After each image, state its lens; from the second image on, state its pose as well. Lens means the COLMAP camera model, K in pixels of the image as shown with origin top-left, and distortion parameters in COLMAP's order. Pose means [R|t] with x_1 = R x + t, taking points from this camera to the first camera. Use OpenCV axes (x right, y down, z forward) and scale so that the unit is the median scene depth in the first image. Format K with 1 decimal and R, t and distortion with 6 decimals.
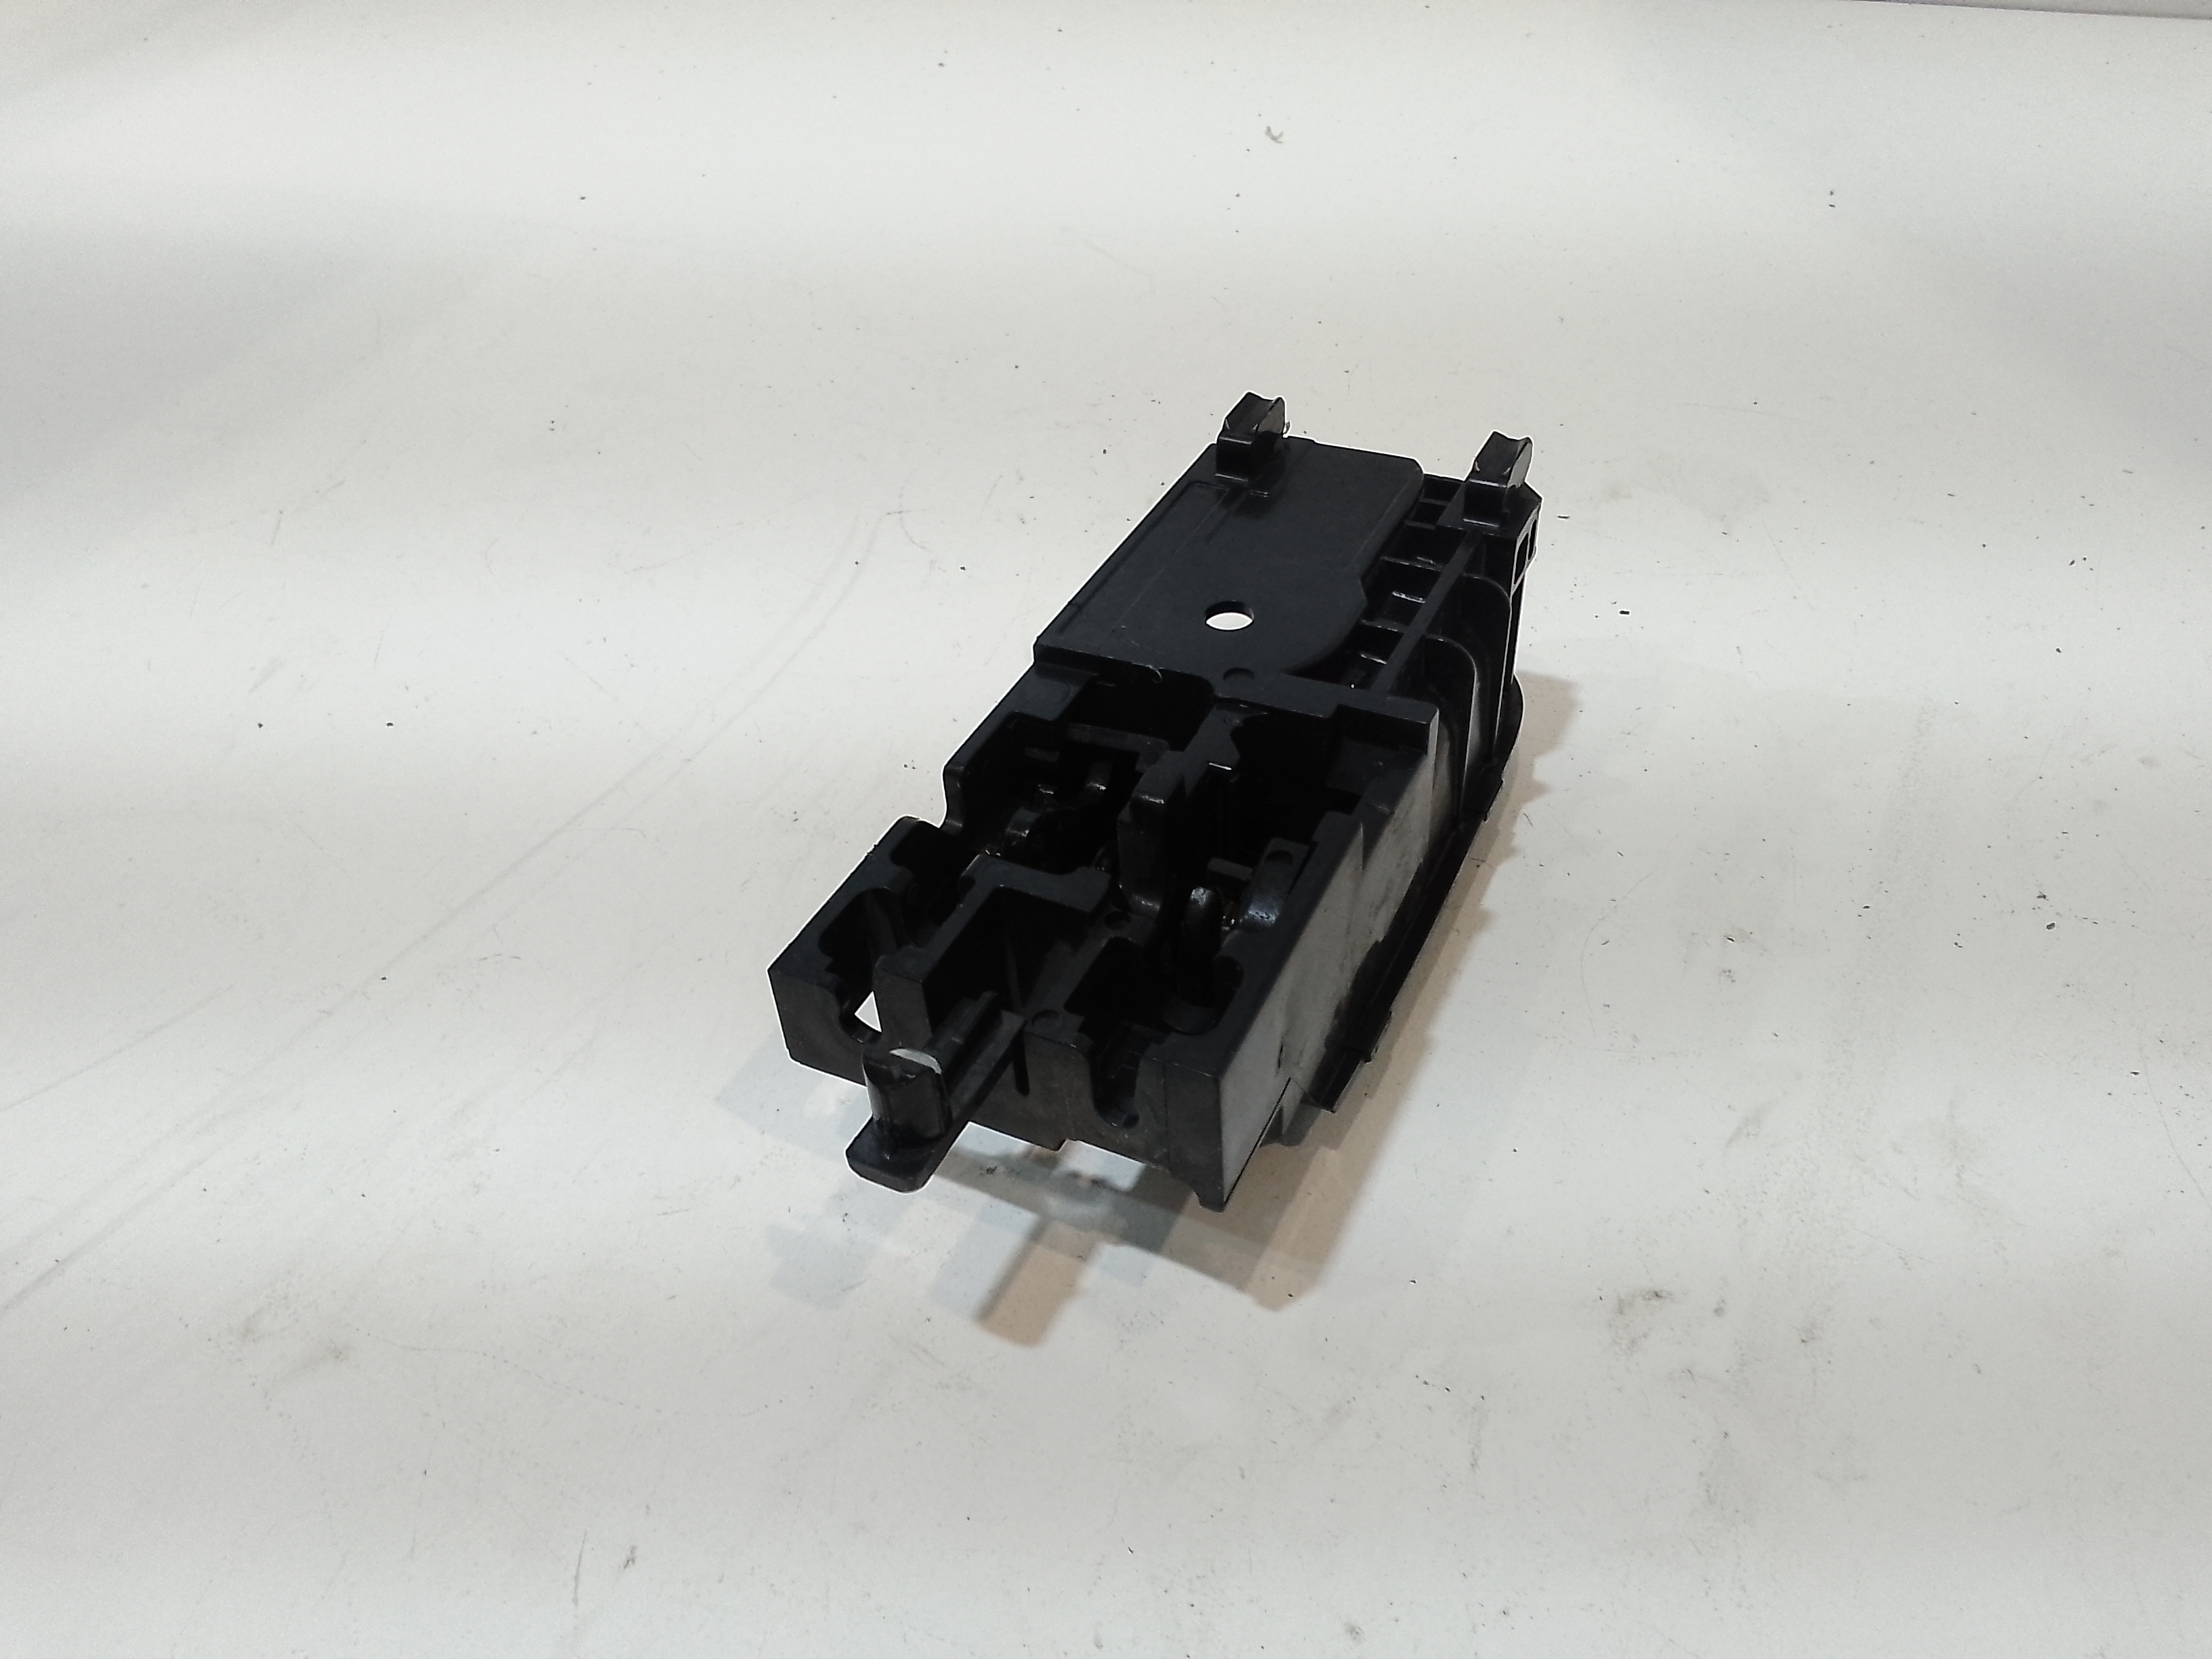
lens RADIAL K [[1753.5, 0, 1115.9], [0, 1753.5, 689.4], [0, 0, 1]] dist [0.080608, -0.129585]
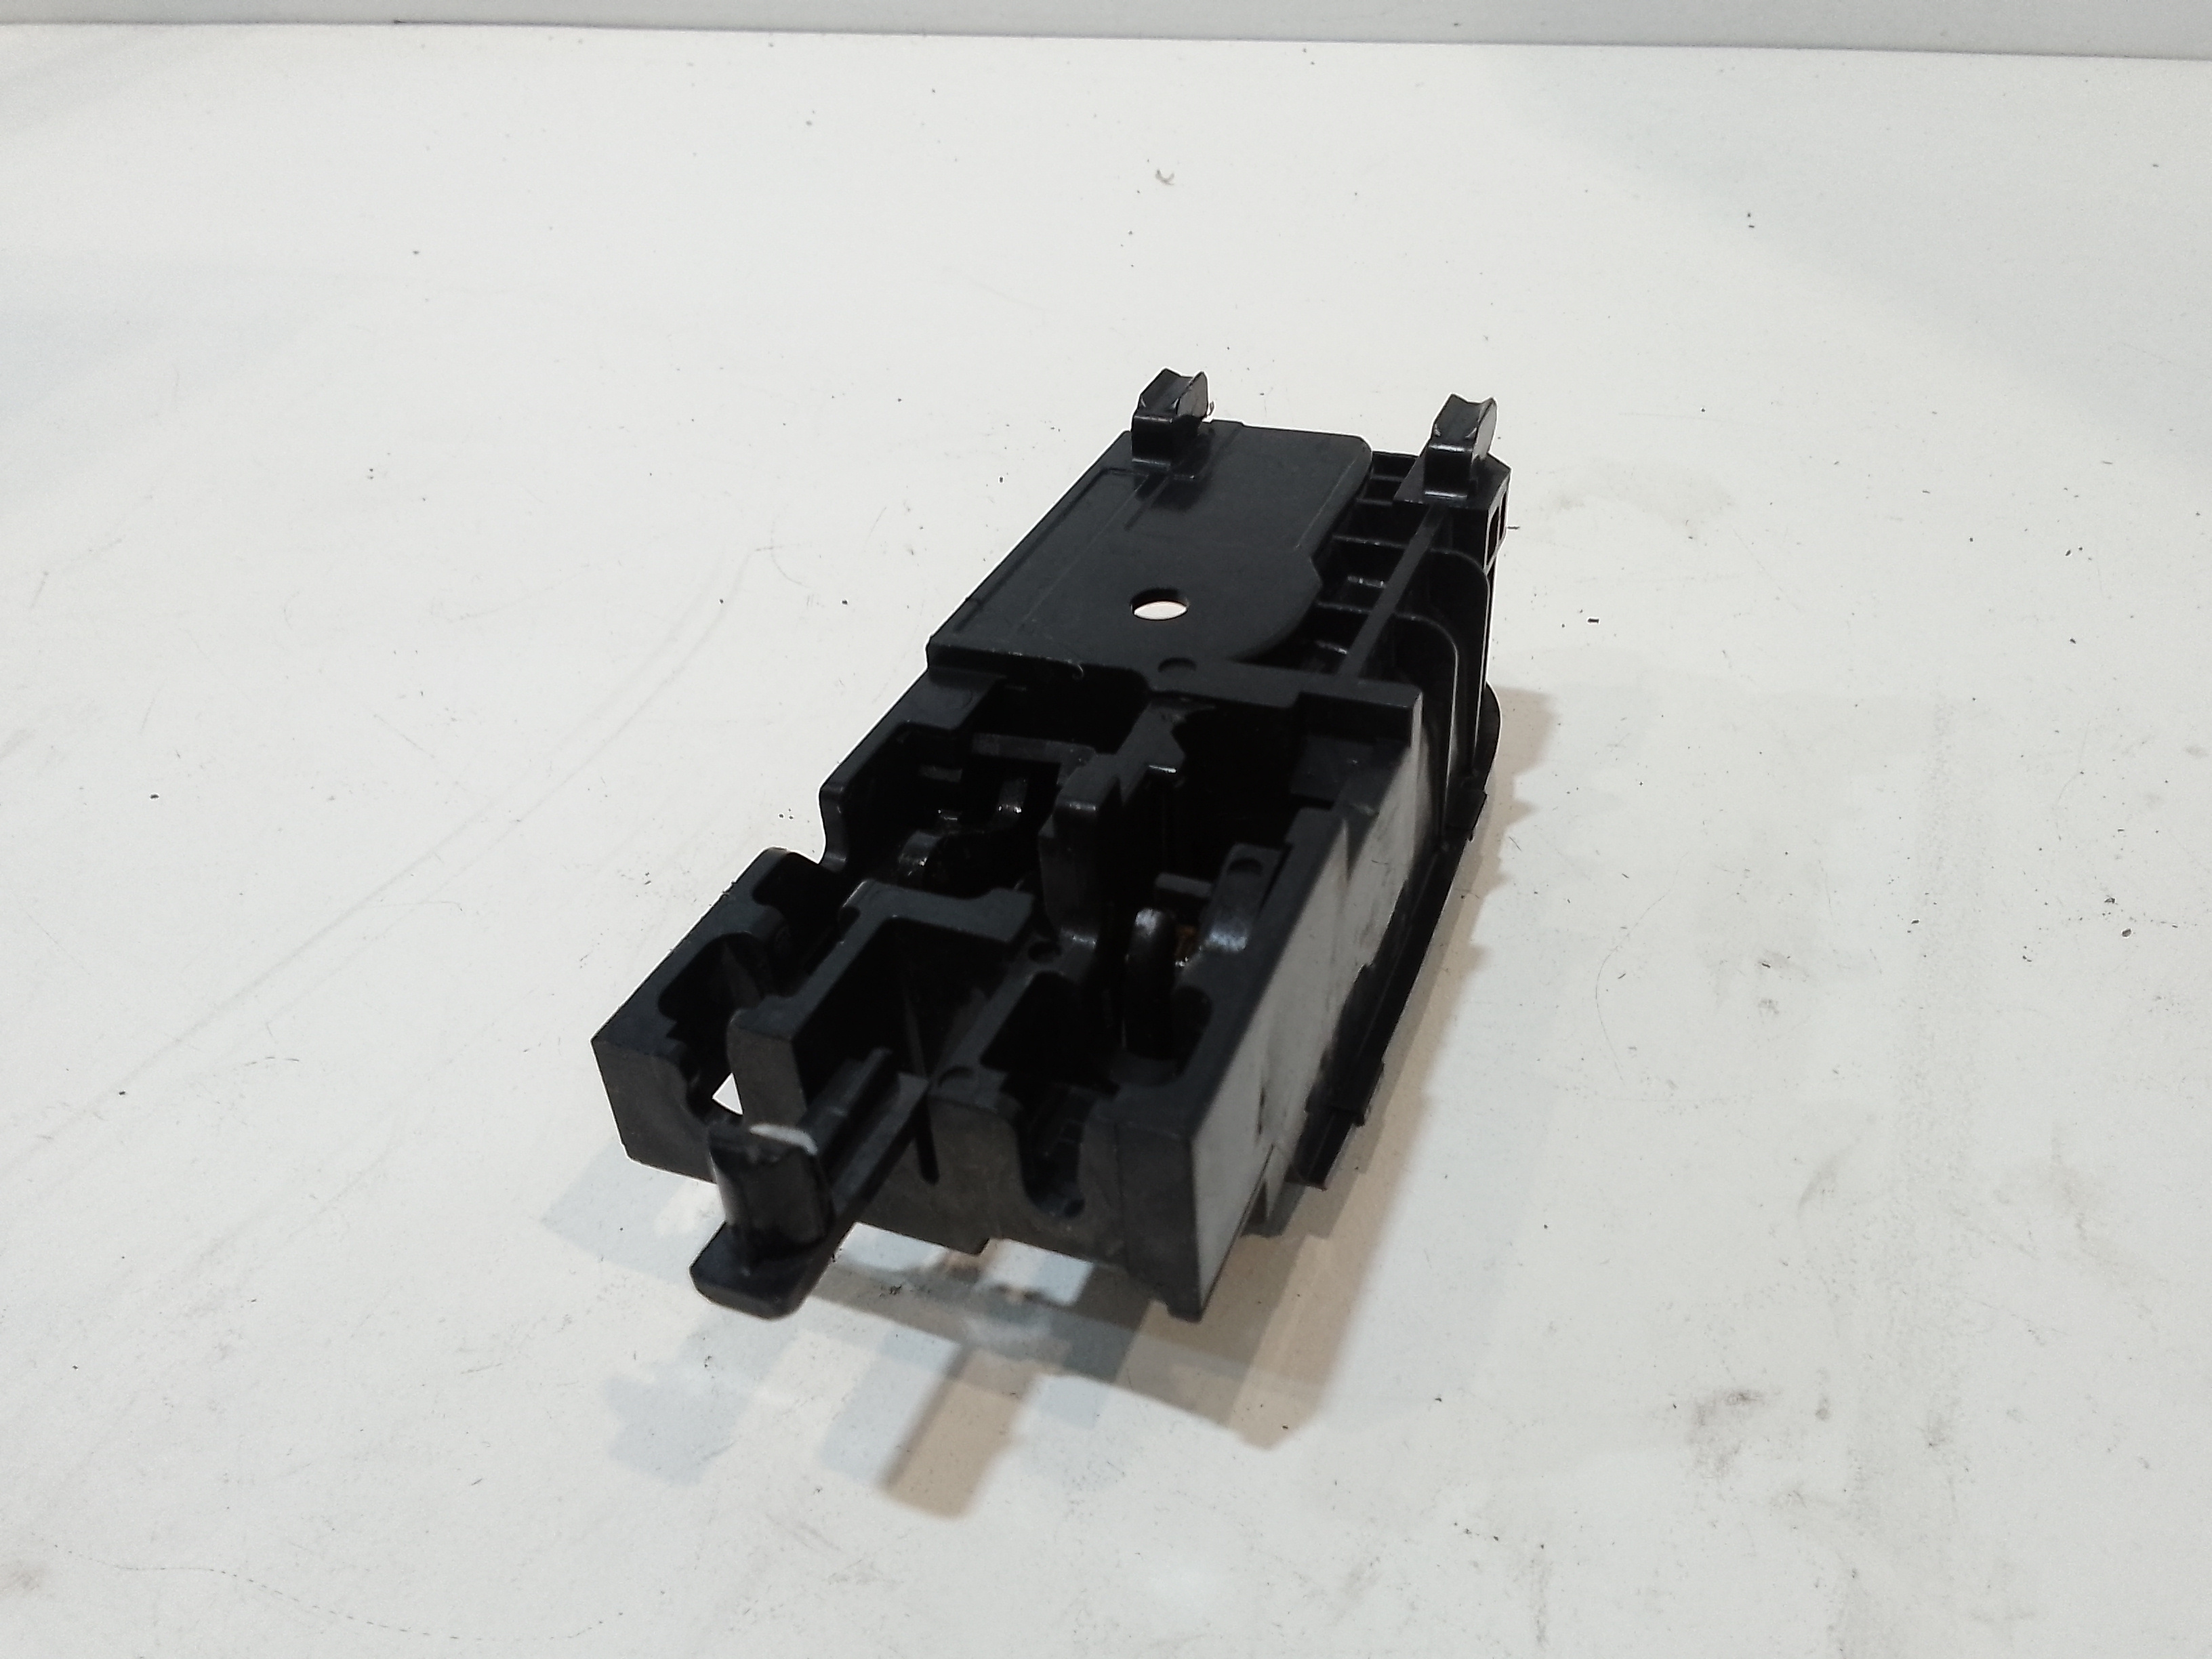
lens RADIAL K [[1708.6, 0, 1109.1], [0, 1708.6, 746.0], [0, 0, 1]] dist [0.075941, -0.116190]
pose [[0.997709, -0.041221, 0.053647, -0.006854], [0.043691, 0.998000, -0.045696, 0.070109], [-0.051656, 0.047935, 0.997514, 0.218047]]
